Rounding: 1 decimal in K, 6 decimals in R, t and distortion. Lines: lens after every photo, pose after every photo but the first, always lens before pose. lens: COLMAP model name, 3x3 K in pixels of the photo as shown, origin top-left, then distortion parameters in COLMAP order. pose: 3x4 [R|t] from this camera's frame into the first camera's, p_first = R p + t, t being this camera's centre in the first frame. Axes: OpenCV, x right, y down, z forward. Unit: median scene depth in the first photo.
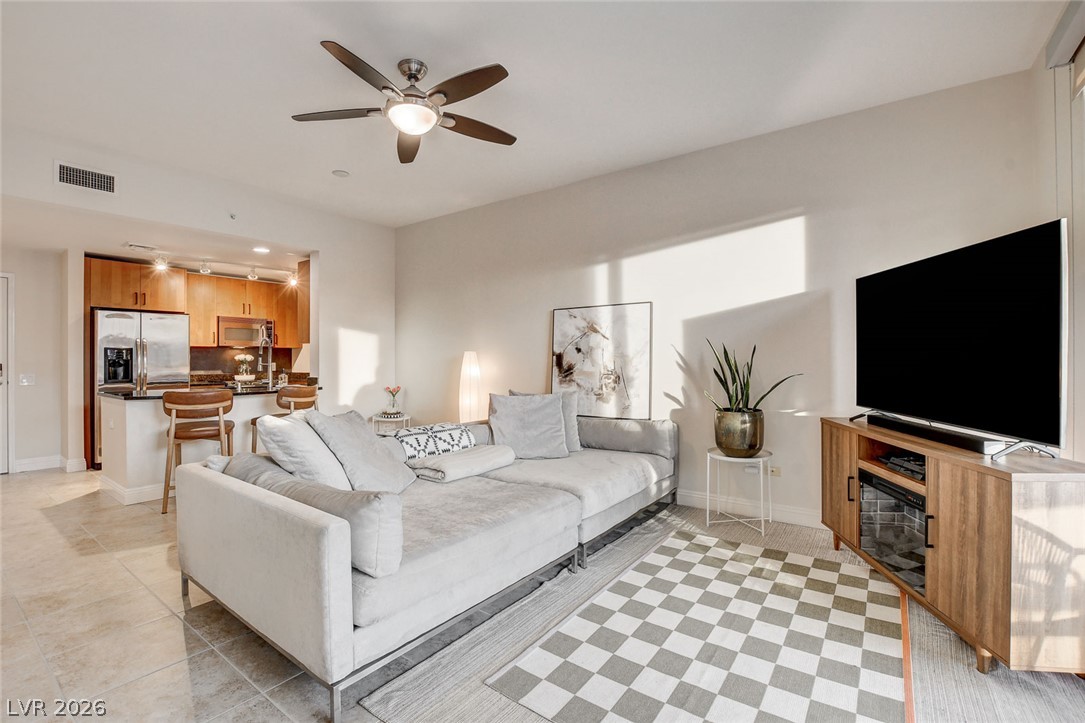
lens RADIAL K [[480.6, 0, 536.4], [0, 480.6, 359.5], [0, 0, 1]] dist [-0.027669, 0.000236]
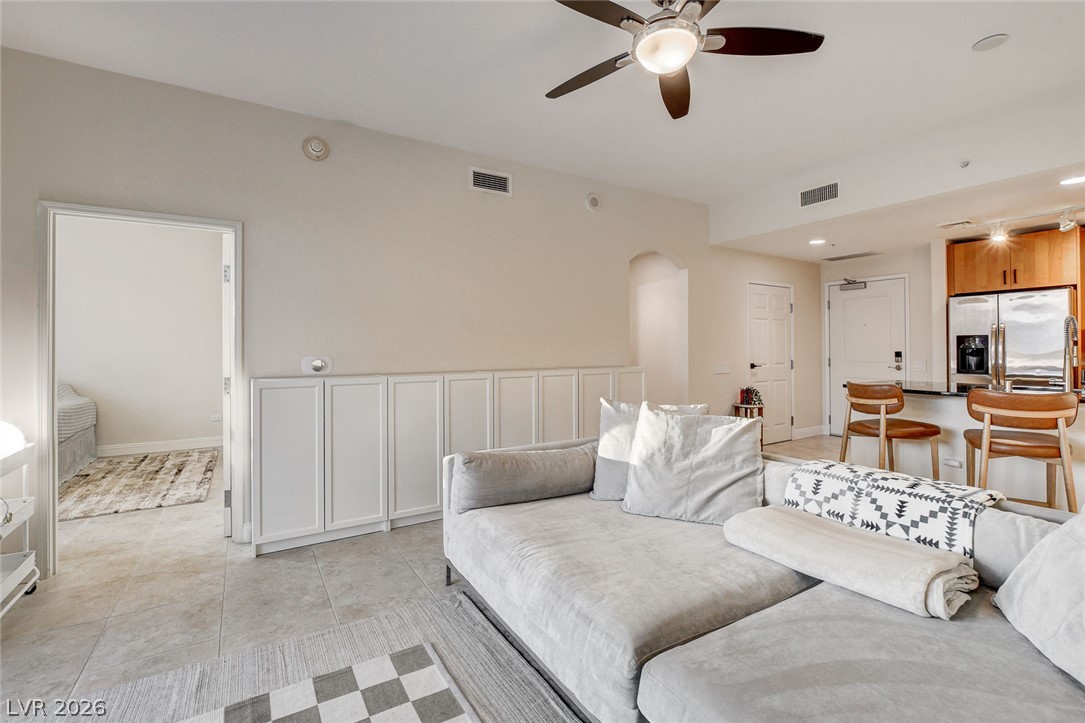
lens RADIAL K [[496.0, 0, 563.2], [0, 496.0, 348.8], [0, 0, 1]] dist [0.009504, 0.000058]
pose [[-0.344147, 0.006855, -0.938891, 0.314993], [0.005402, 0.999971, 0.005321, -0.008433], [0.938900, -0.003240, -0.344174, 0.606303]]
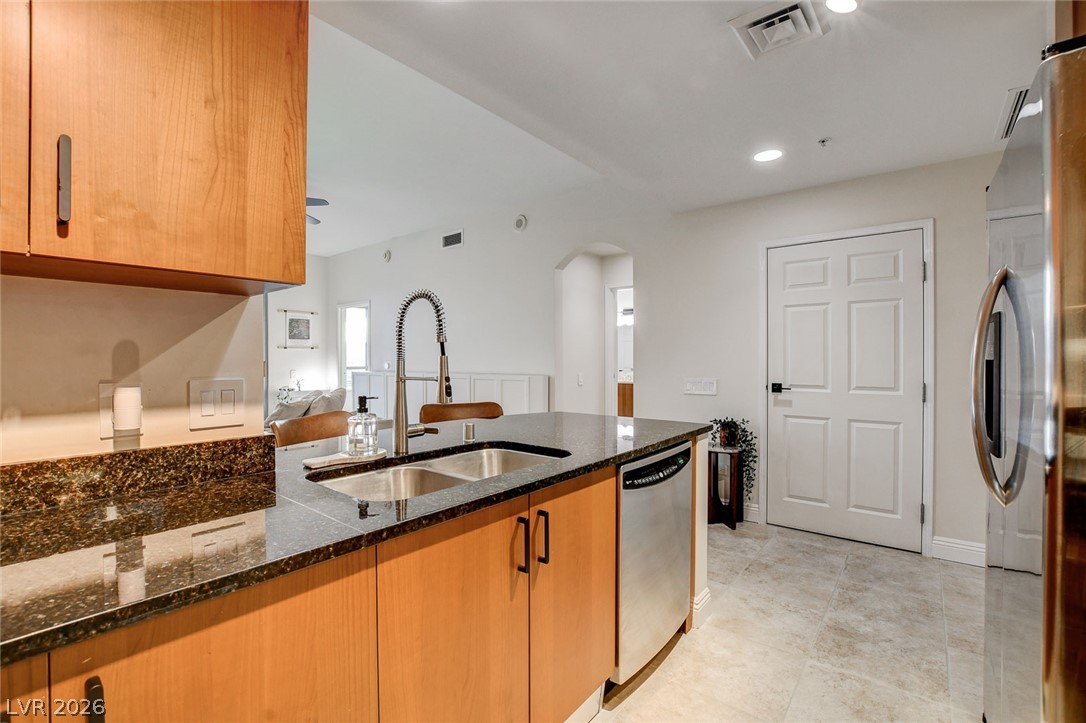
lens RADIAL K [[481.0, 0, 536.9], [0, 481.0, 359.5], [0, 0, 1]] dist [-0.027669, 0.000236]
pose [[-0.997967, 0.004950, 0.063545, -0.681781], [0.005246, 0.999976, 0.004500, -0.003272], [-0.063521, 0.004824, -0.997969, 1.324277]]
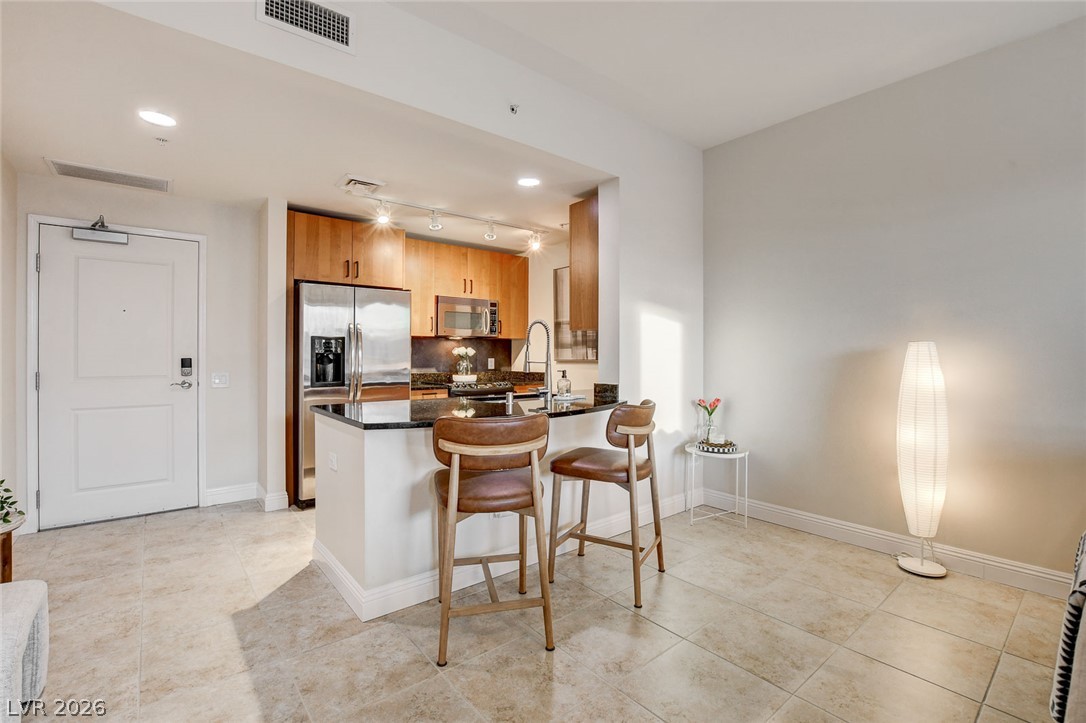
lens RADIAL K [[485.3, 0, 540.1], [0, 485.3, 353.6], [0, 0, 1]] dist [-0.024530, 0.000973]
pose [[0.967236, 0.005641, -0.253818, -0.408918], [-0.006257, 0.999979, -0.001618, -0.000130], [0.253803, 0.003153, 0.967251, 0.390419]]
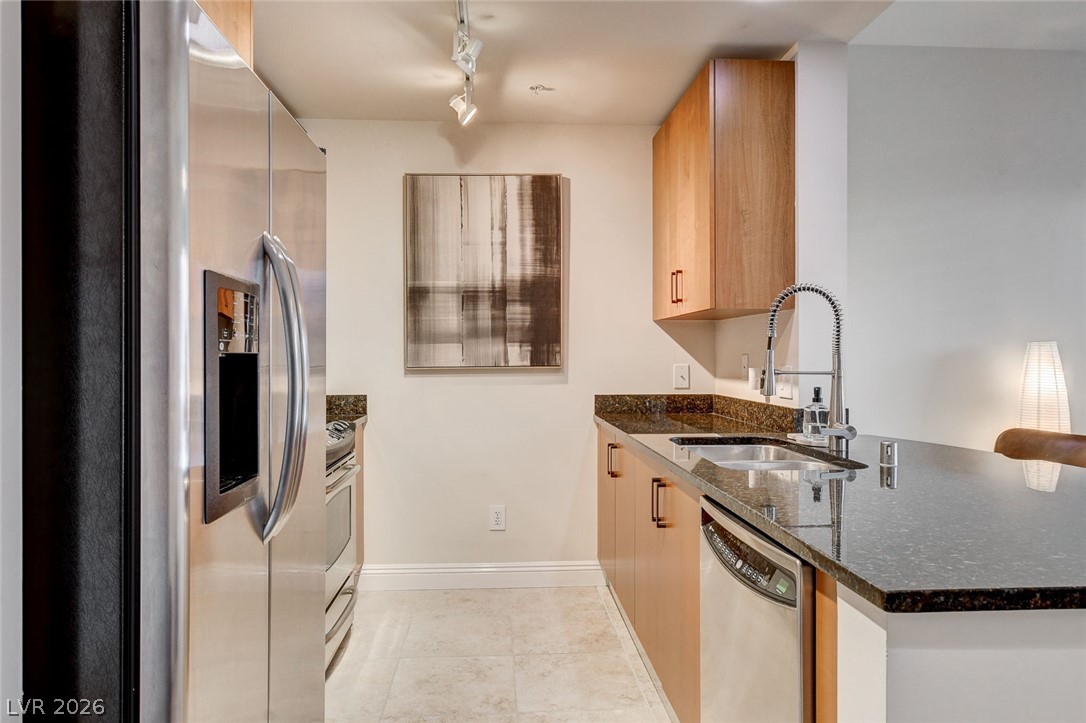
lens RADIAL K [[689.8, 0, 541.6], [0, 689.8, 358.0], [0, 0, 1]] dist [-0.000005, 0.000554]
pose [[0.767976, 0.003364, 0.640470, -0.982222], [-0.002274, 0.999994, -0.002526, 0.003721], [-0.640475, 0.000484, 0.767979, 0.782650]]
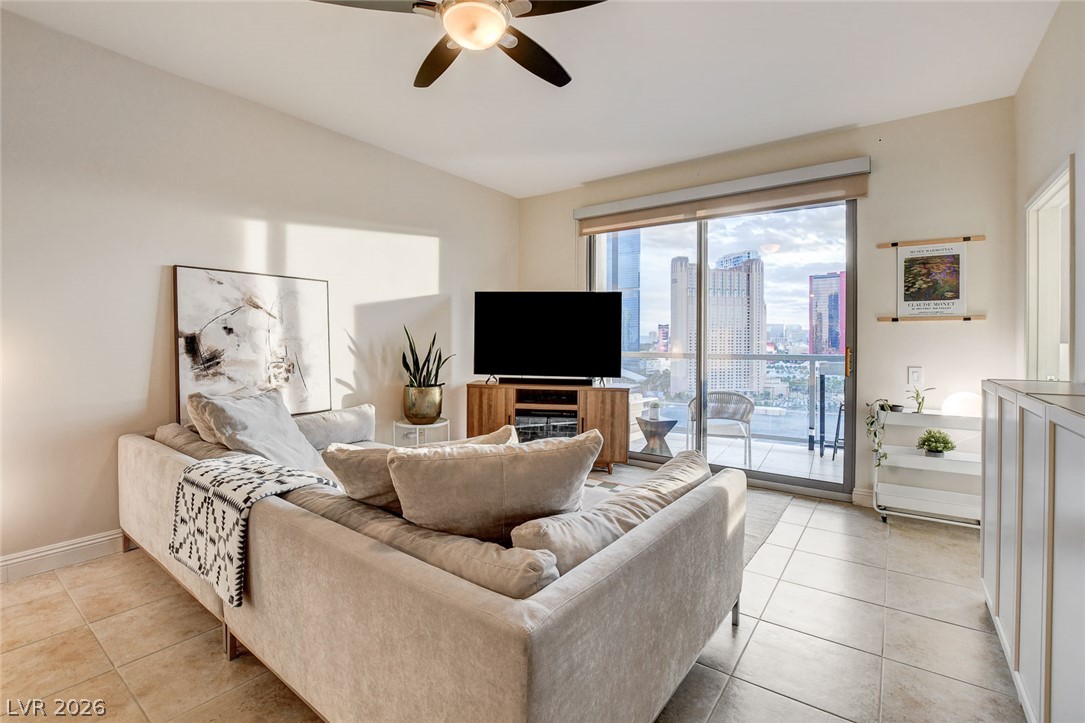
lens RADIAL K [[487.5, 0, 536.8], [0, 487.5, 343.9], [0, 0, 1]] dist [-0.025413, 0.000544]
pose [[0.007955, 0.001881, 0.999967, -0.544561], [-0.001508, 0.999997, -0.001869, 0.001034], [-0.999967, -0.001493, 0.007958, 0.474503]]
